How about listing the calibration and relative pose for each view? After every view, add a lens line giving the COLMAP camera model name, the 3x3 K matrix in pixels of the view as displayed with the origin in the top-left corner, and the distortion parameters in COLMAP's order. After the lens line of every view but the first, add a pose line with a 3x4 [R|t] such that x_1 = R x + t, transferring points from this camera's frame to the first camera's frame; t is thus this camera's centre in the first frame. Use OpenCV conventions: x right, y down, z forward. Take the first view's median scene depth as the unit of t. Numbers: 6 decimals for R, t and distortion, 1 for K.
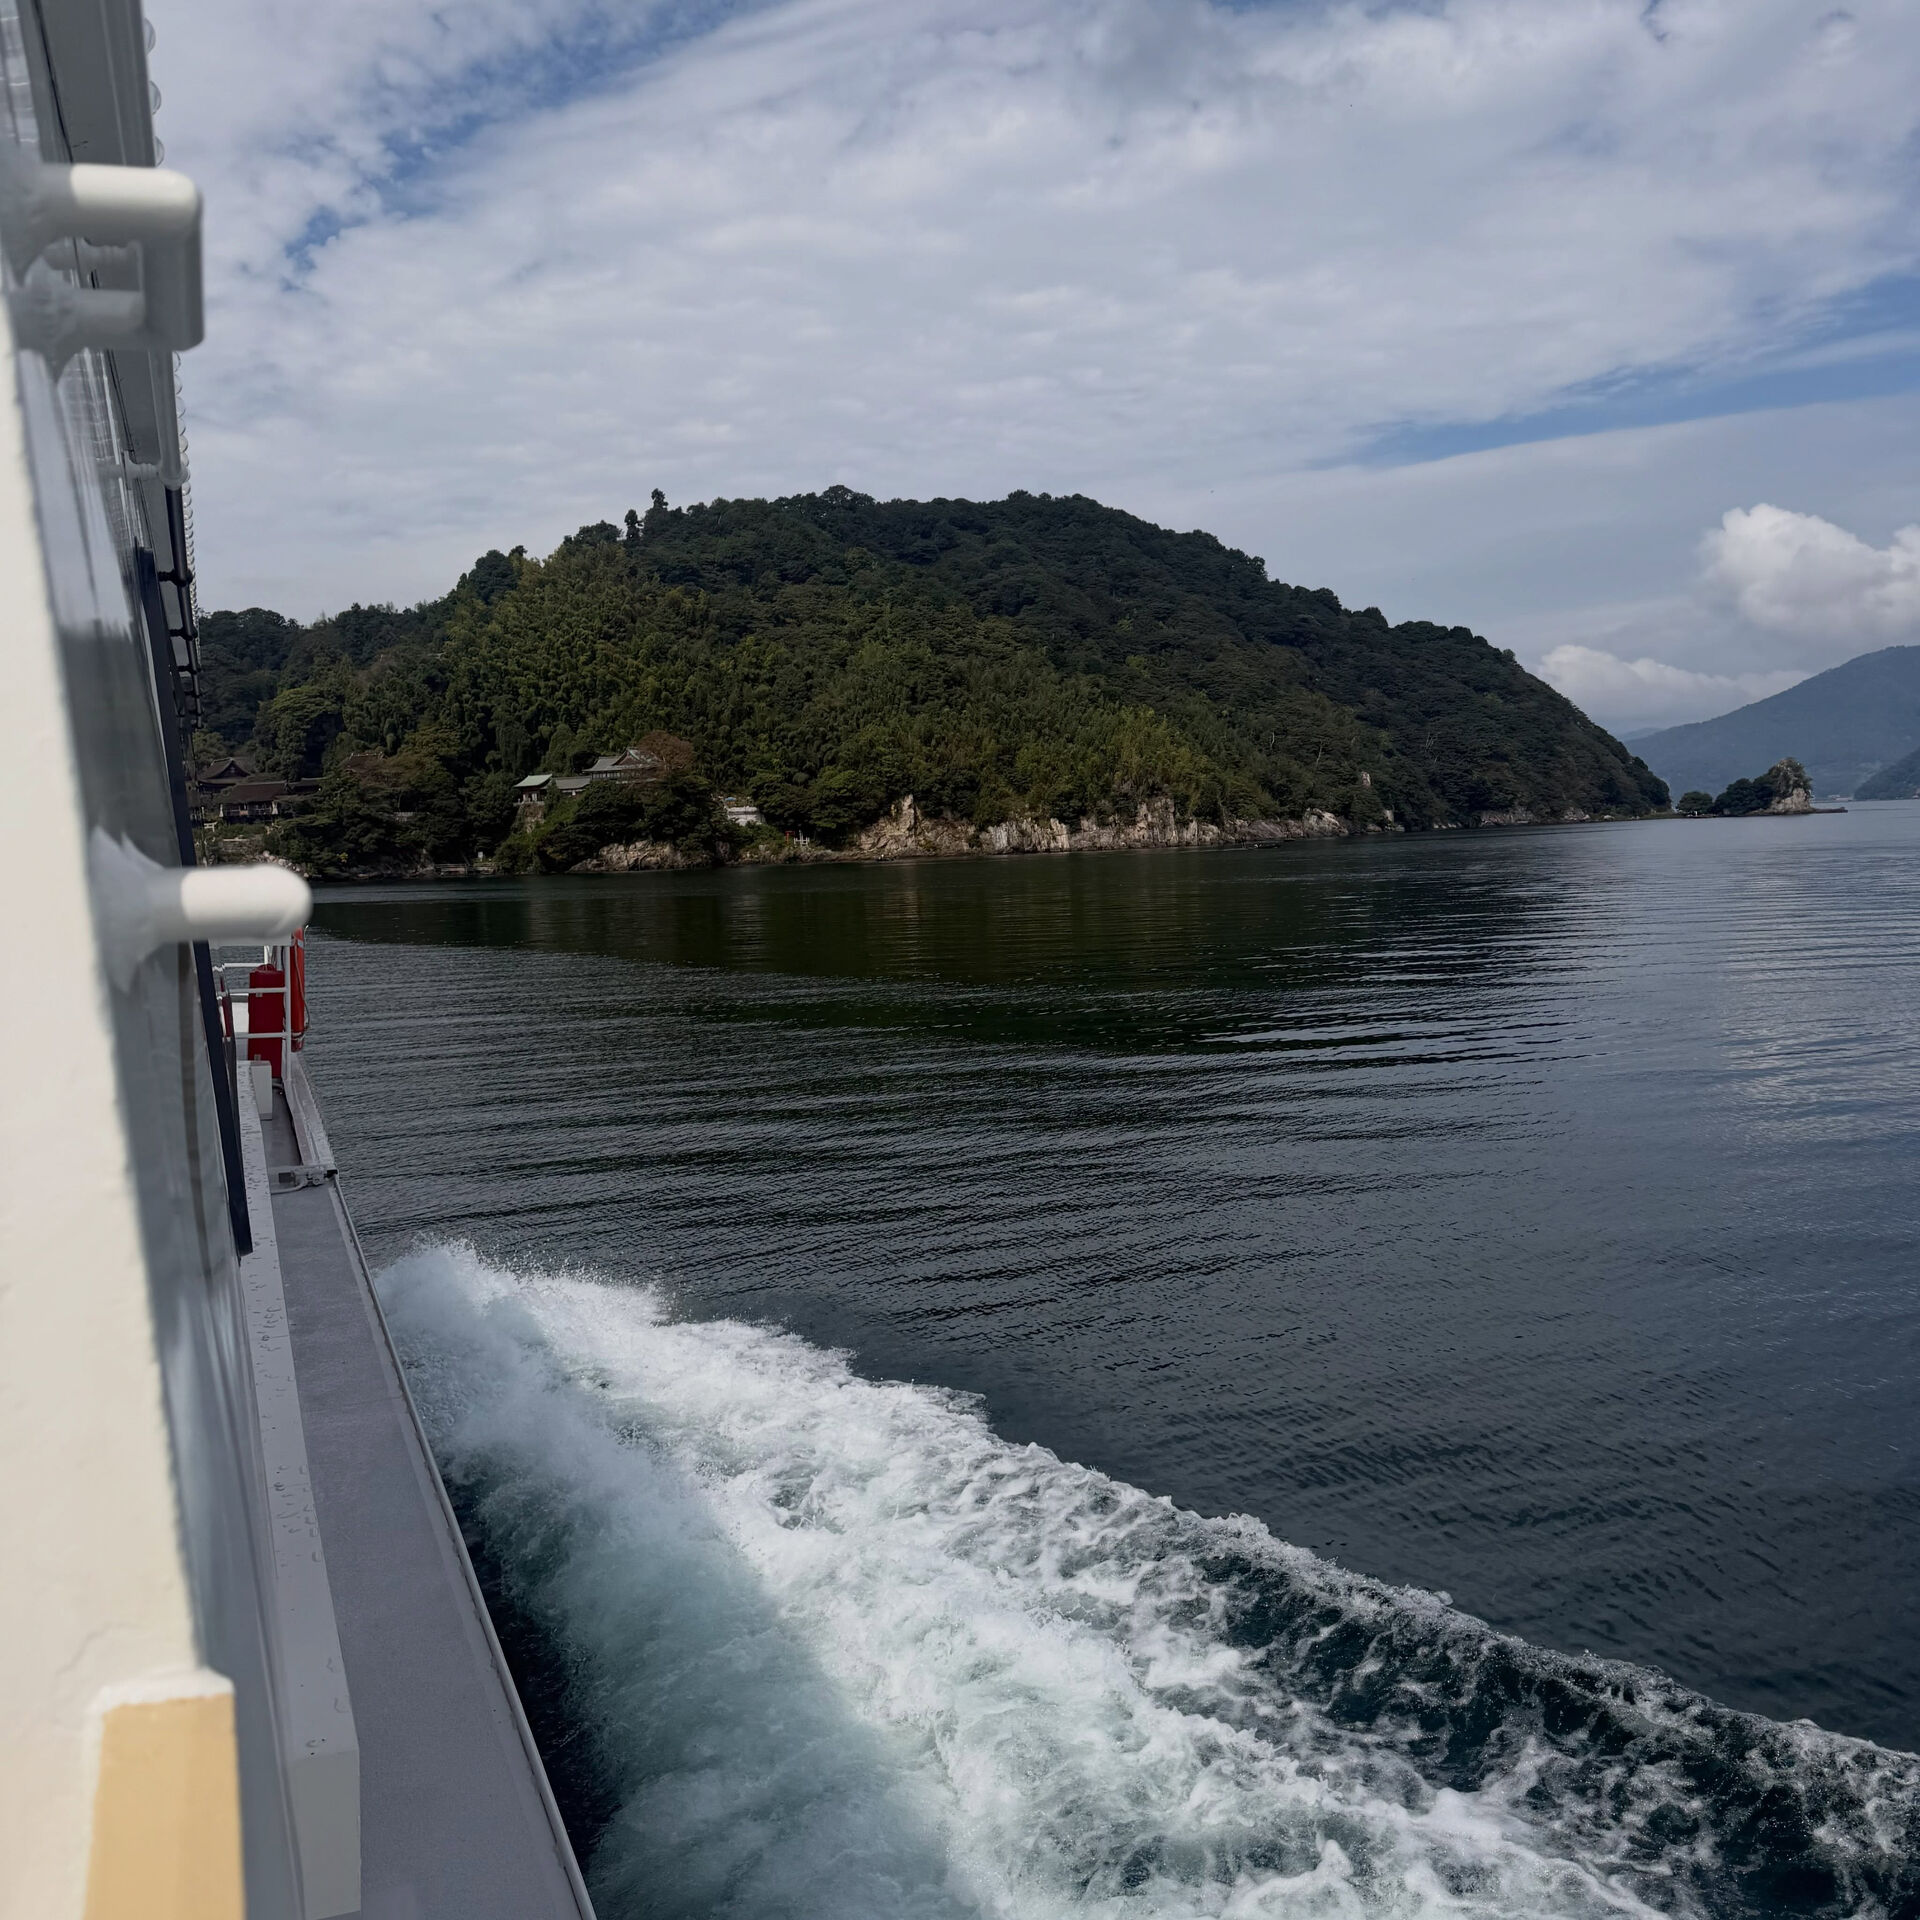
lens RADIAL K [[1746.2, 0, 960.0], [0, 1746.2, 960.0], [0, 0, 1]] dist [0.189607, -0.398312]
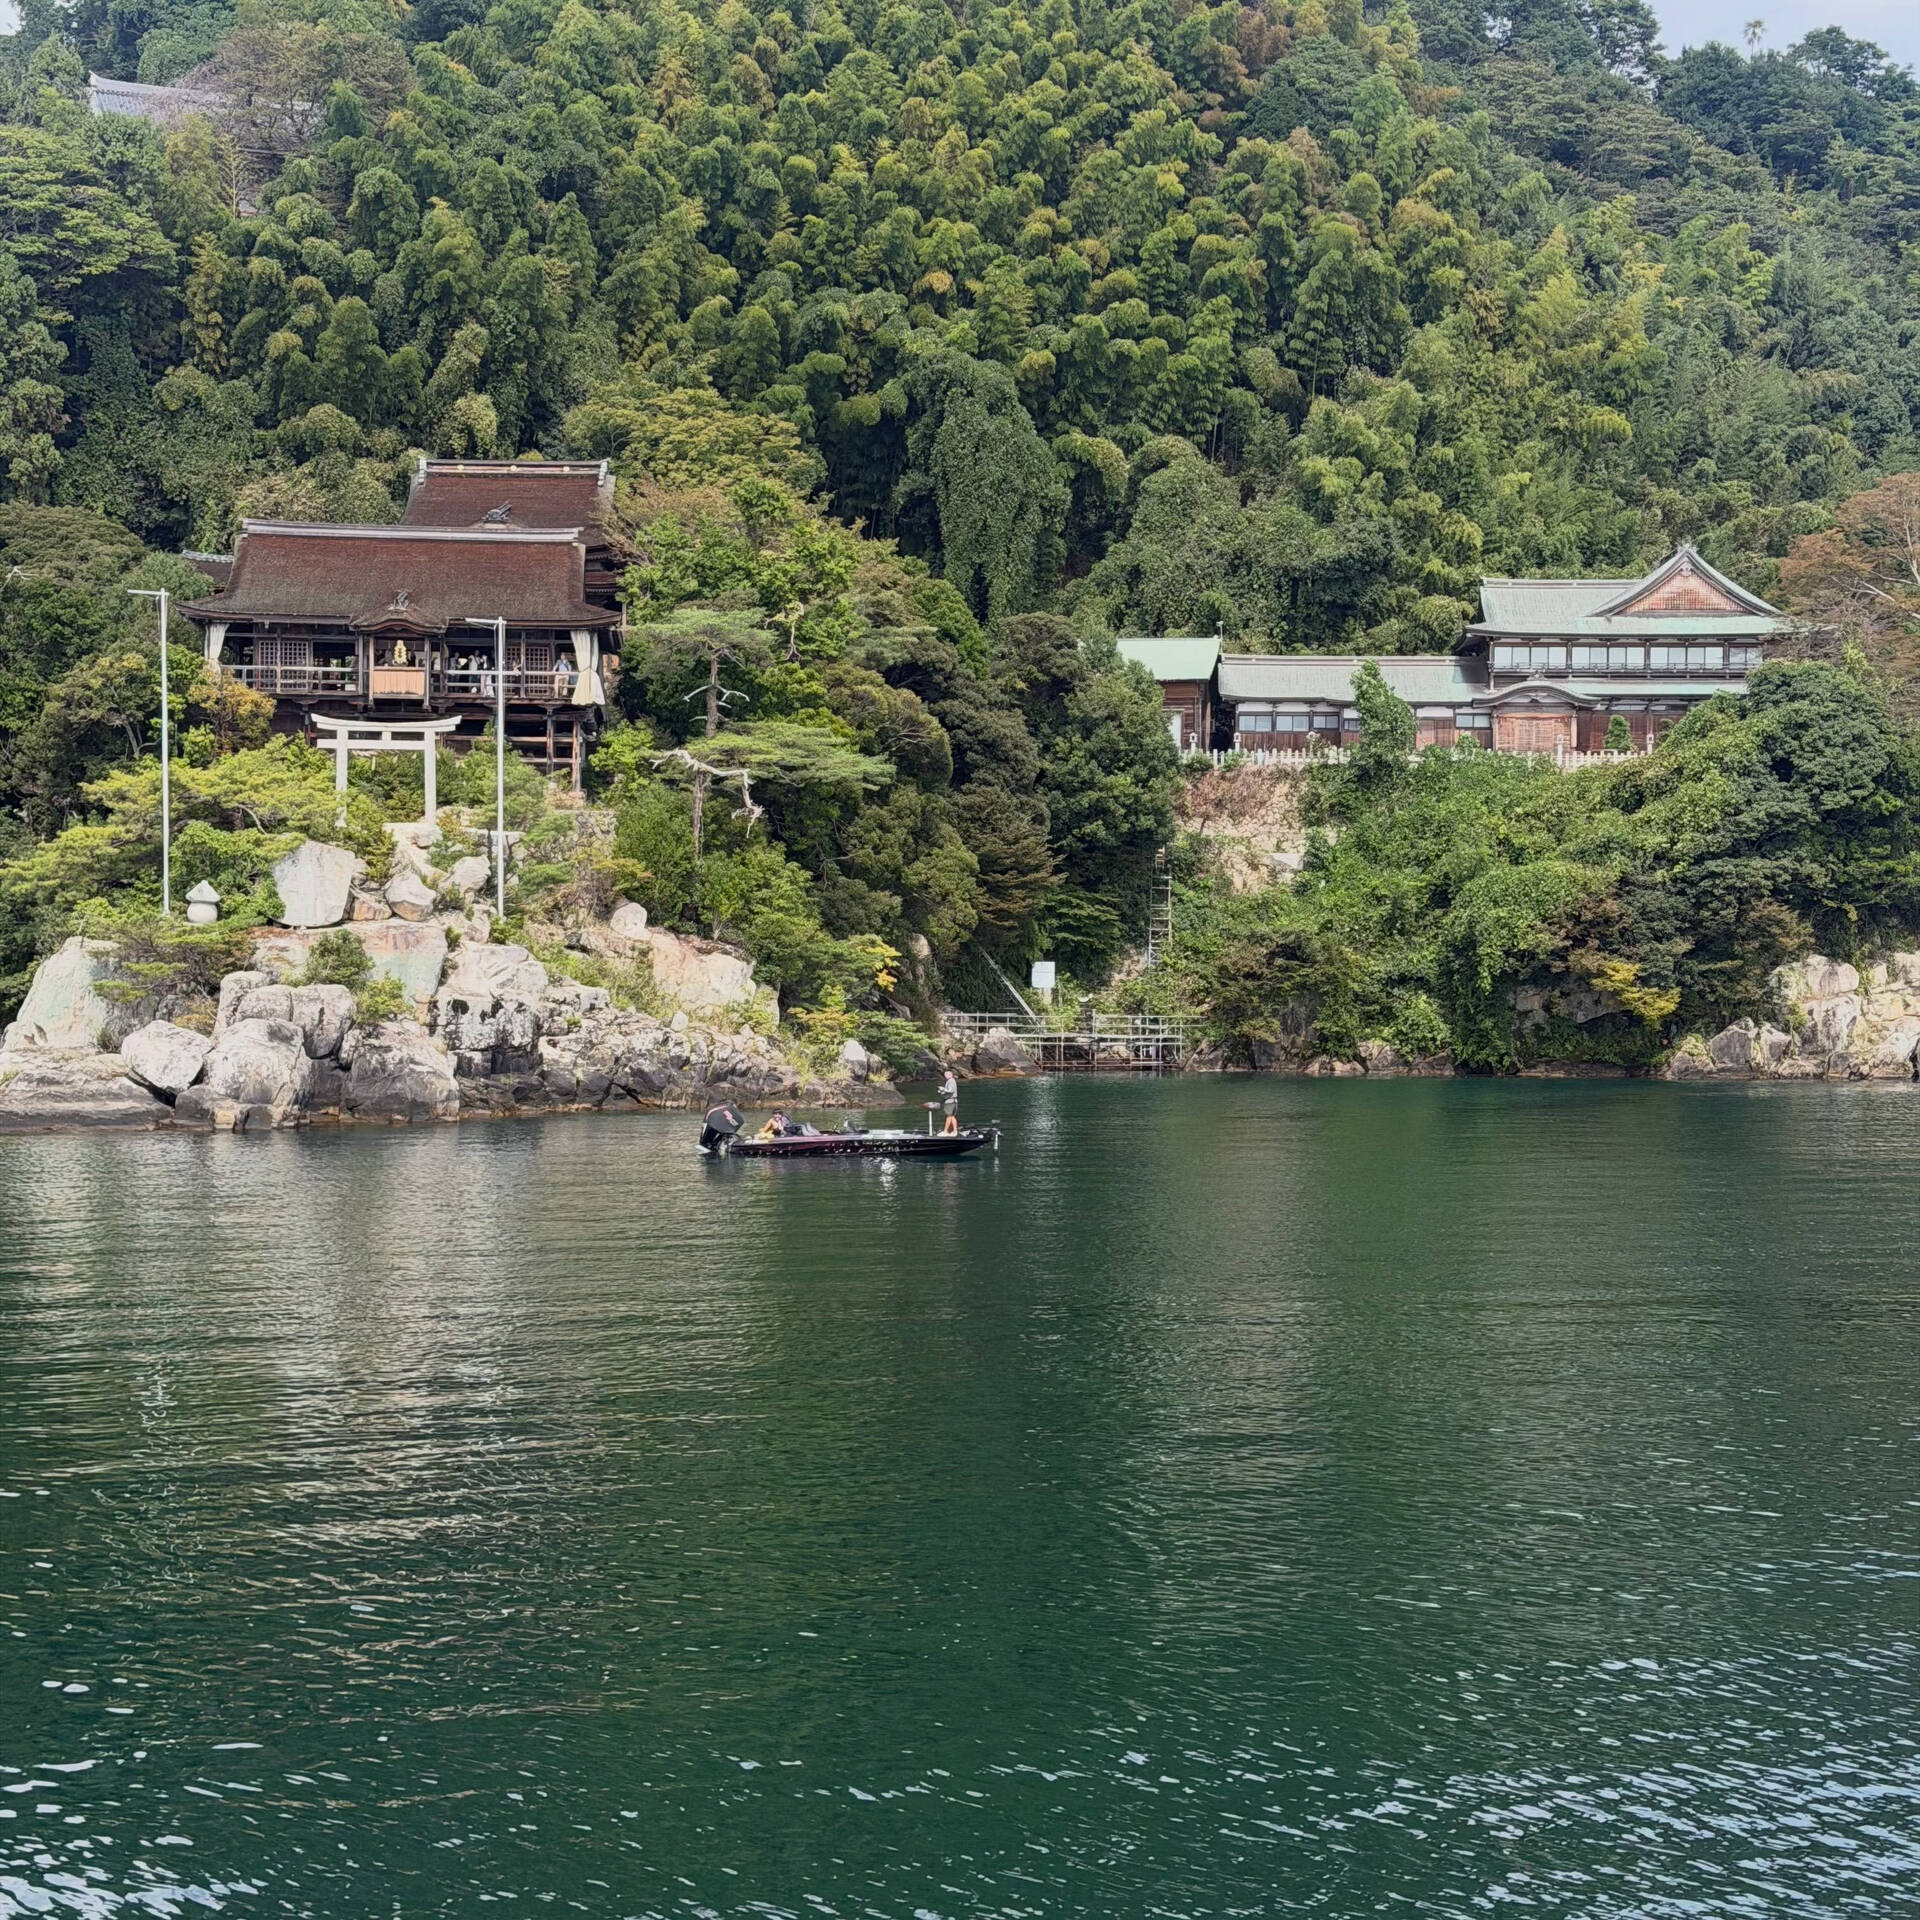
lens RADIAL K [[3526.2, 0, 960.0], [0, 3526.2, 960.0], [0, 0, 1]] dist [0.112854, 0.100581]
pose [[0.906609, 0.051434, 0.418826, -0.438534], [-0.017164, 0.996217, -0.085187, -0.023354], [-0.421623, 0.070043, 0.904062, 0.585062]]
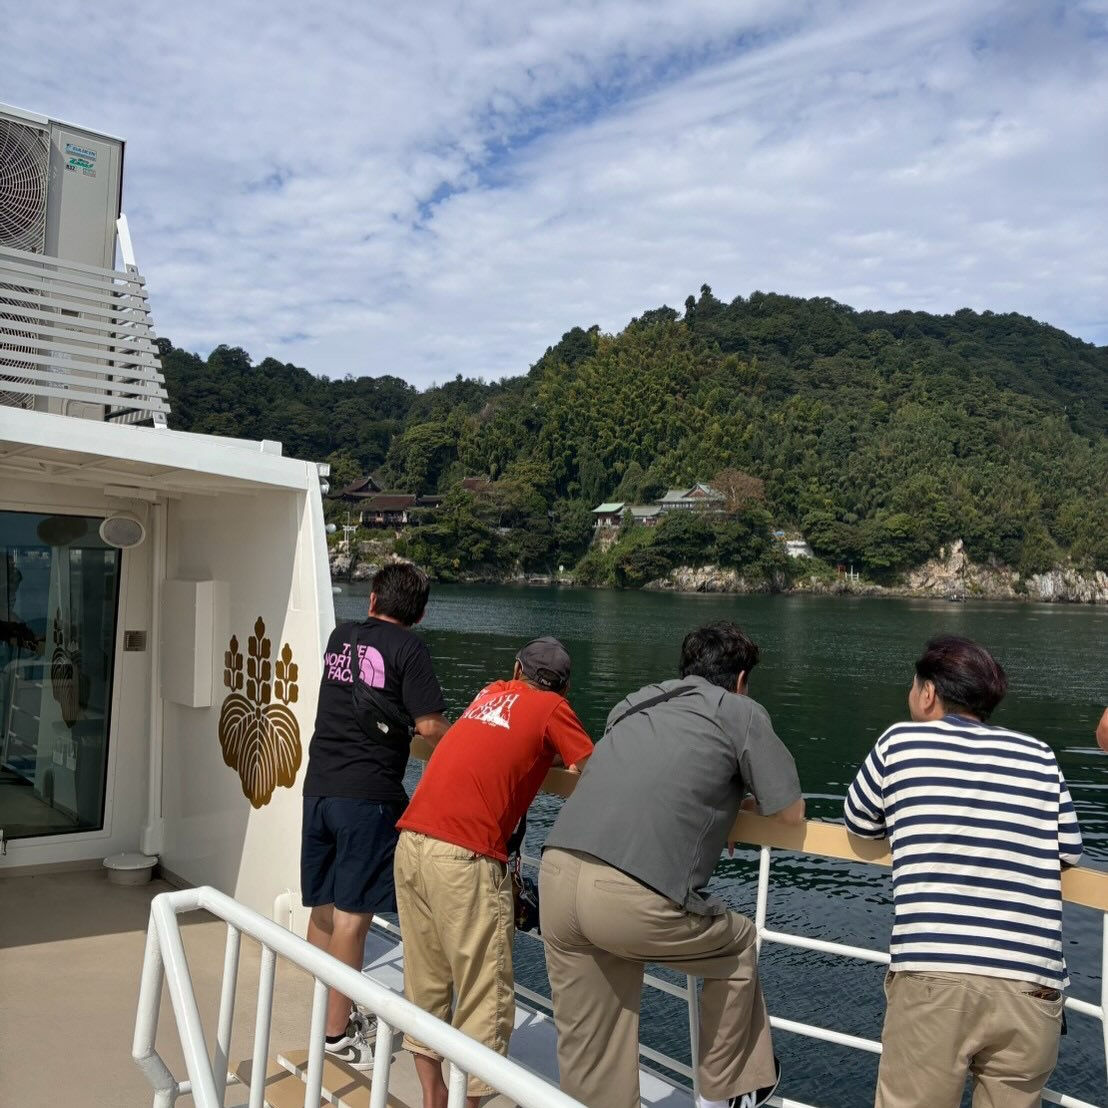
lens RADIAL K [[1115.1, 0, 535.8], [0, 1115.1, 556.6], [0, 0, 1]] dist [0.116264, -0.186654]
pose [[0.975339, 0.068934, -0.209669, -0.128396], [-0.085581, 0.993771, -0.071378, -0.012820], [0.203443, 0.087562, 0.975164, 0.269280]]
